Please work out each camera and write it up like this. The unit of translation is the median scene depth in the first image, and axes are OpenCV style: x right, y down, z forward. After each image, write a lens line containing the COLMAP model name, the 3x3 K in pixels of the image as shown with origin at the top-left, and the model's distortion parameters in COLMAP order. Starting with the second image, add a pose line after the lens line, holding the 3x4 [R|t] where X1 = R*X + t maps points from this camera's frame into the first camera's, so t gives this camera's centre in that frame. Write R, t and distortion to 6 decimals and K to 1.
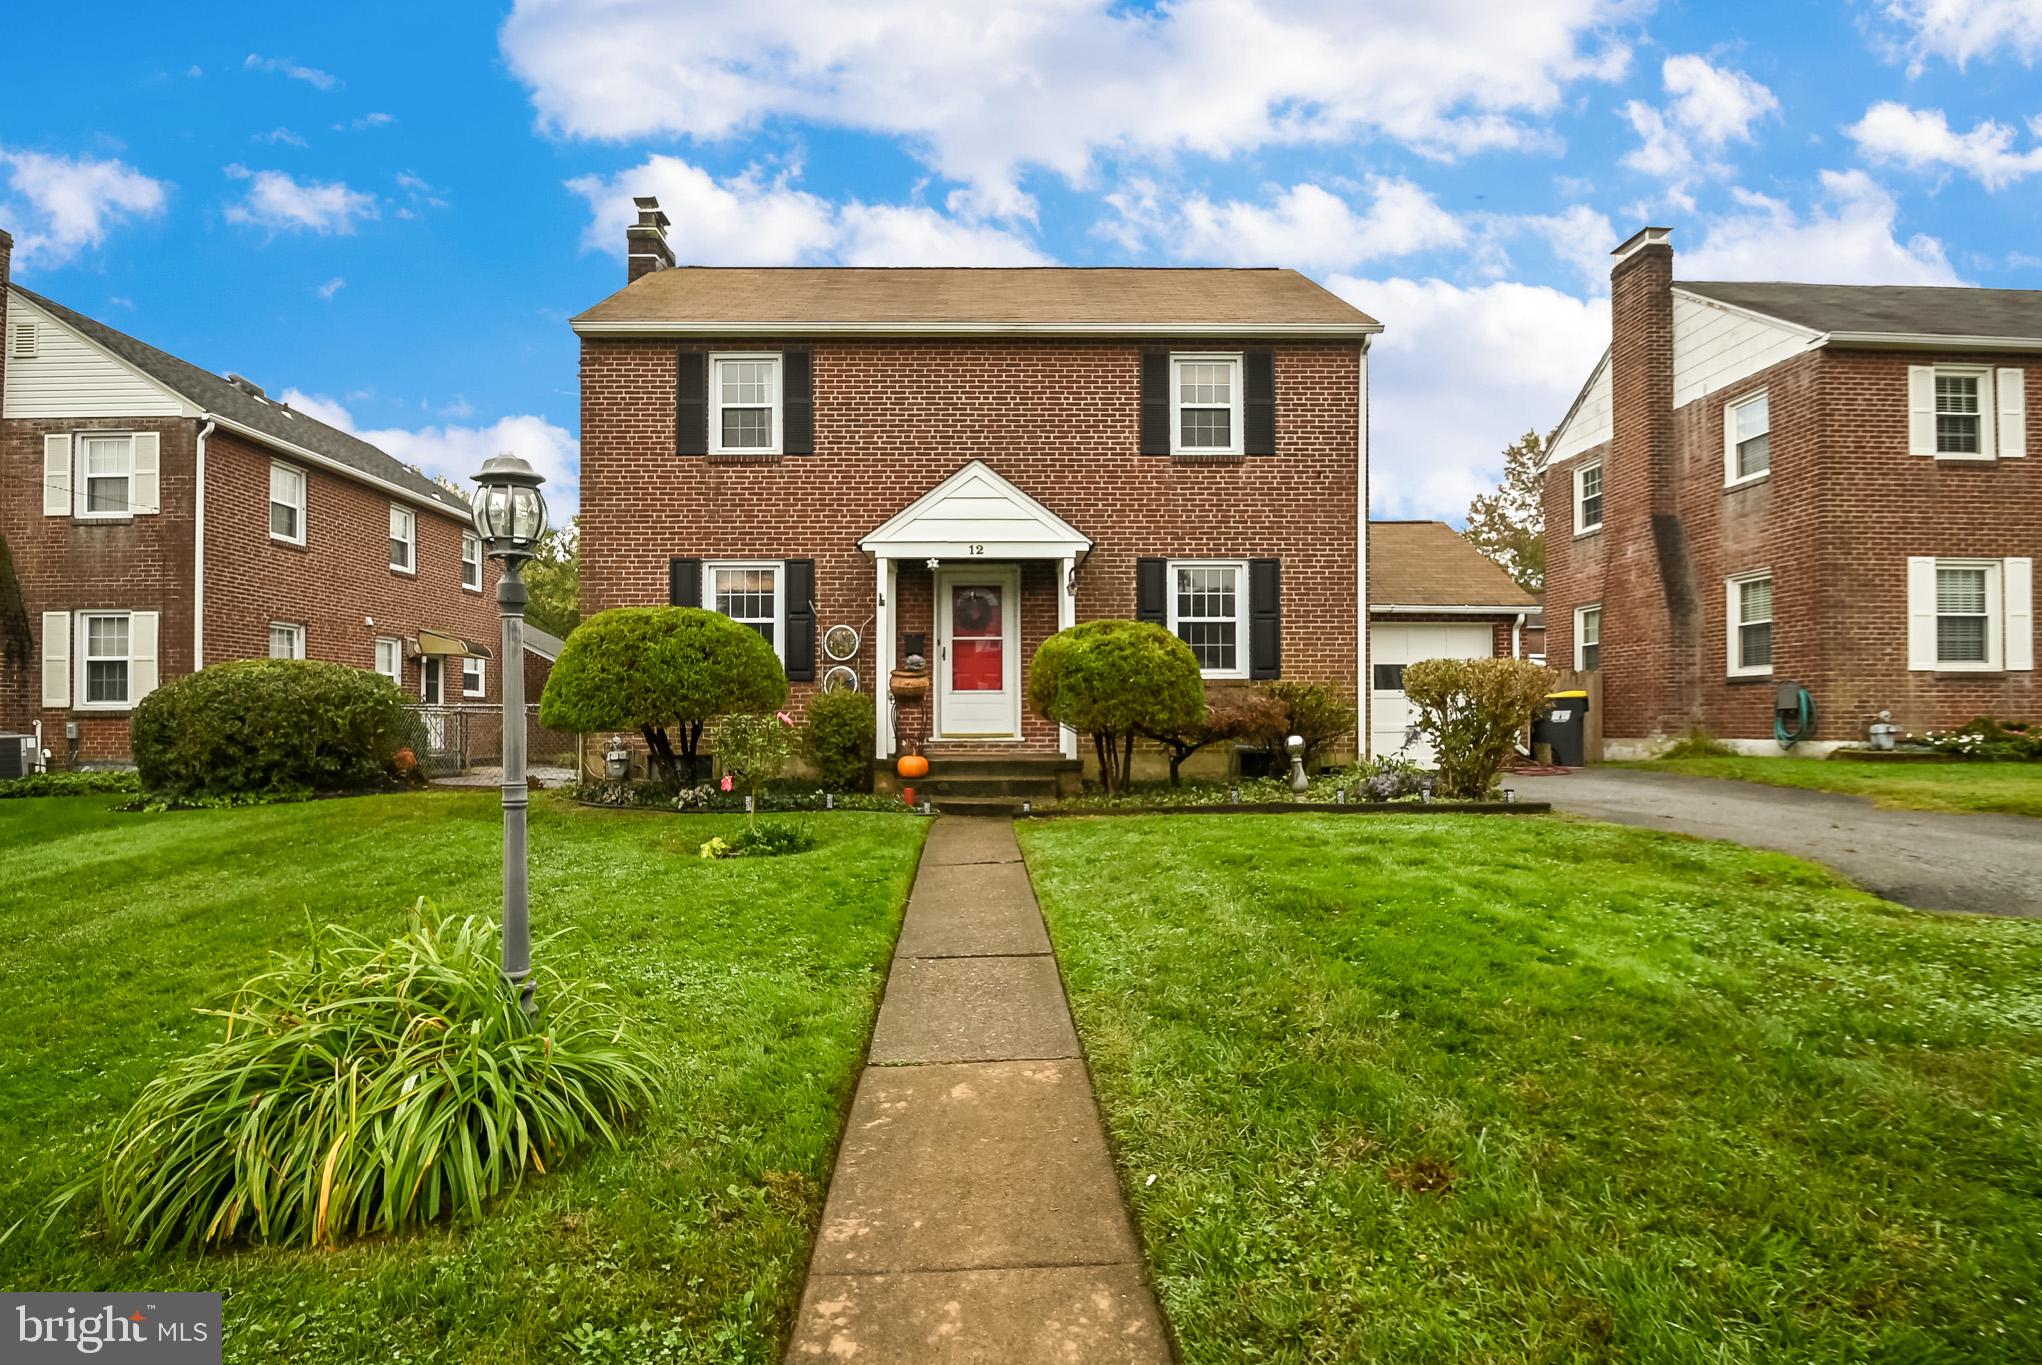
lens RADIAL K [[1039.8, 0, 1003.0], [0, 1039.8, 694.4], [0, 0, 1]] dist [-0.009186, -0.010968]
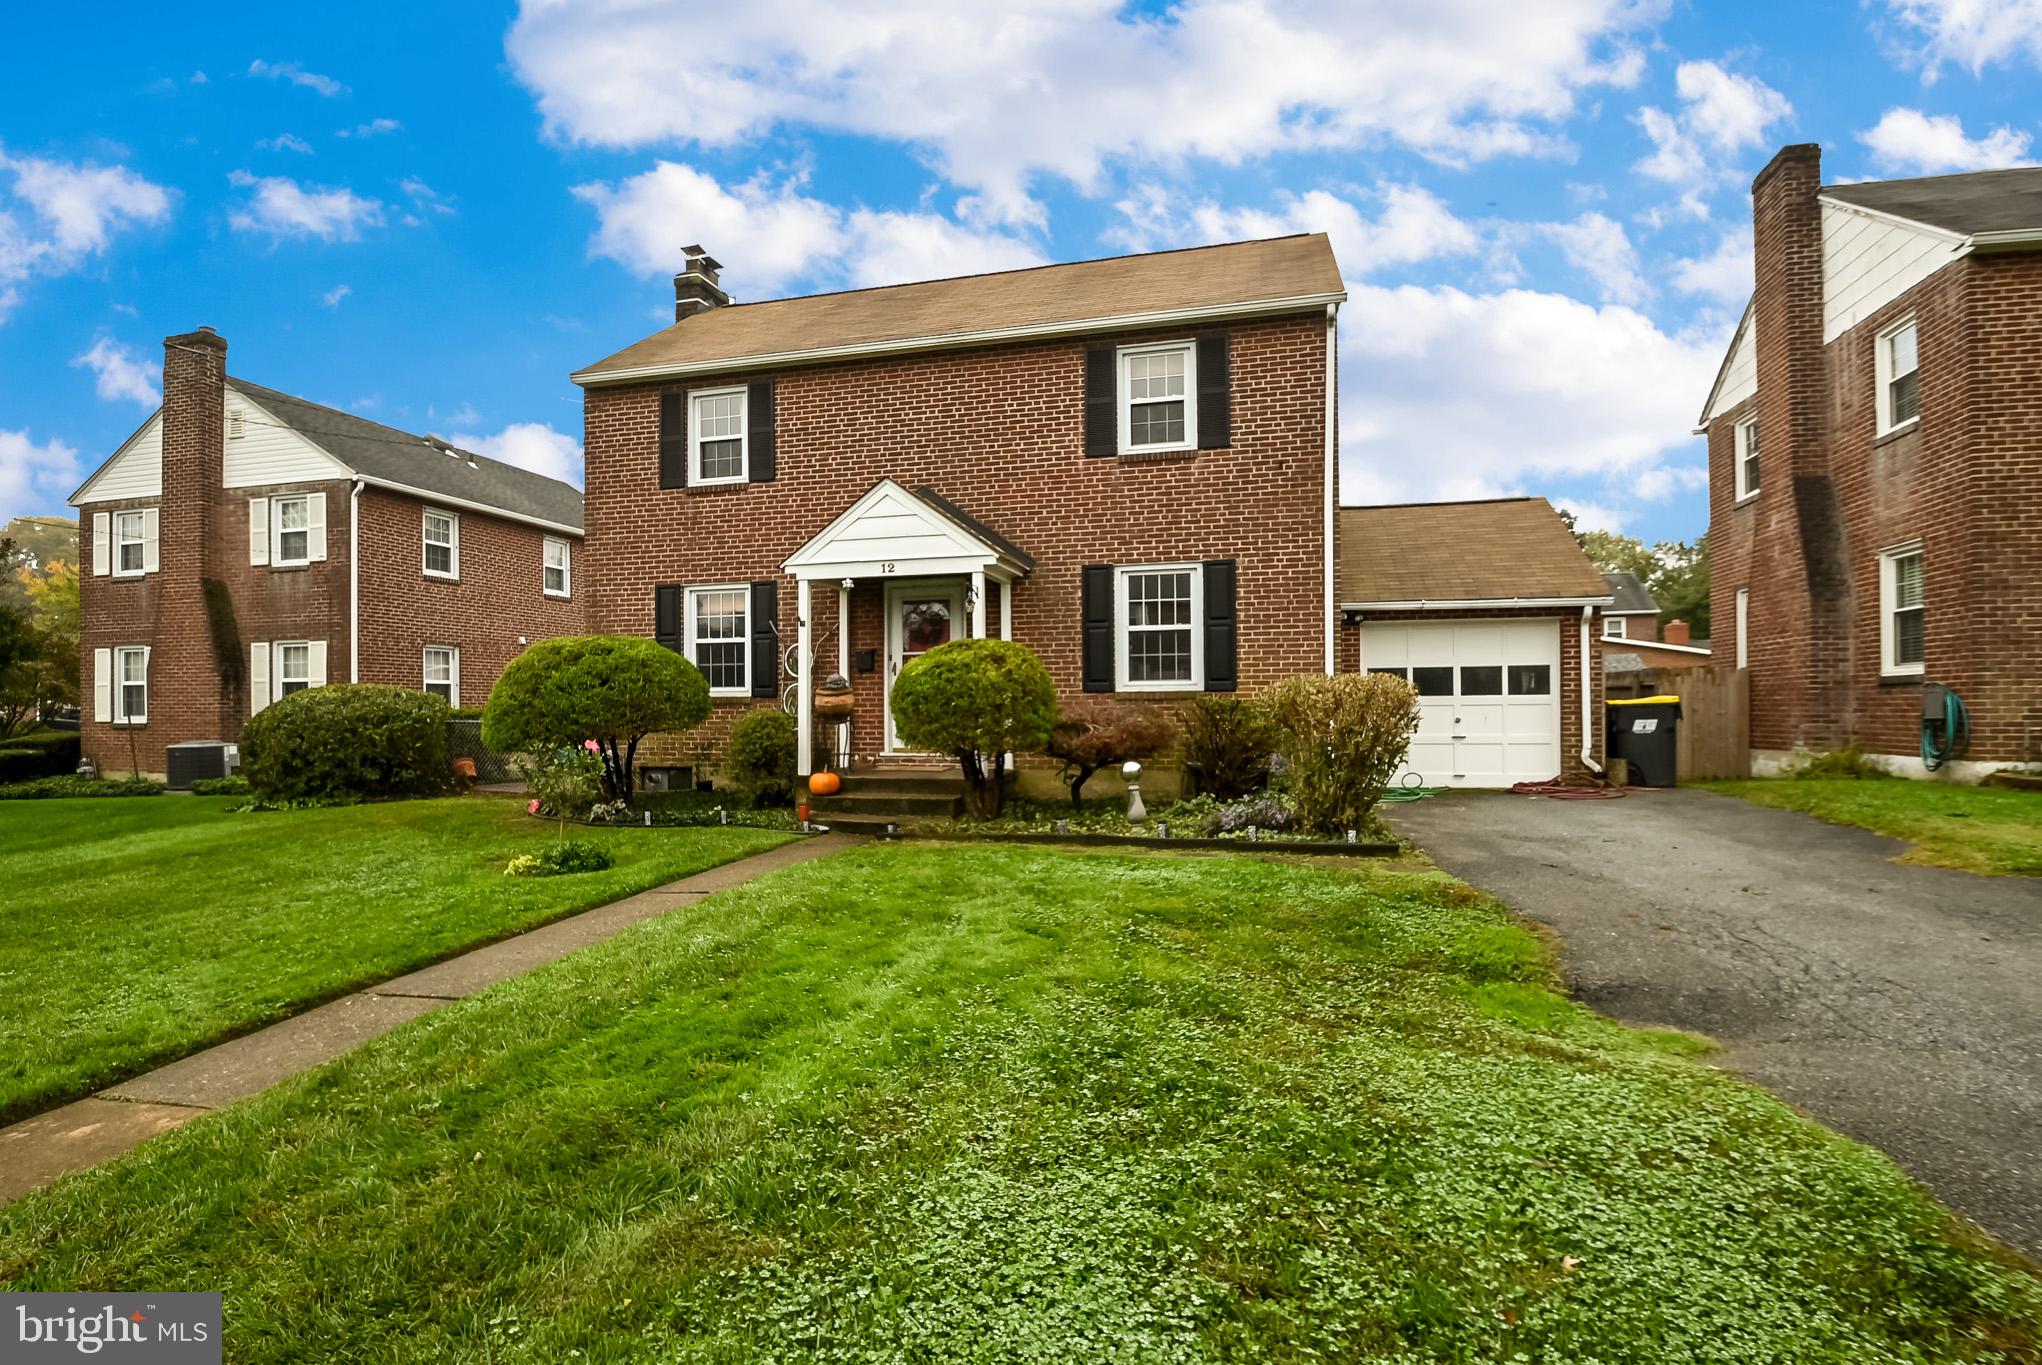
lens RADIAL K [[1039.8, 0, 1001.9], [0, 1039.8, 686.2], [0, 0, 1]] dist [-0.009186, -0.010968]
pose [[0.960467, -0.011245, -0.278166, 0.317999], [0.012181, 0.999924, 0.001636, -0.022383], [0.278126, -0.004959, 0.960532, 0.058282]]
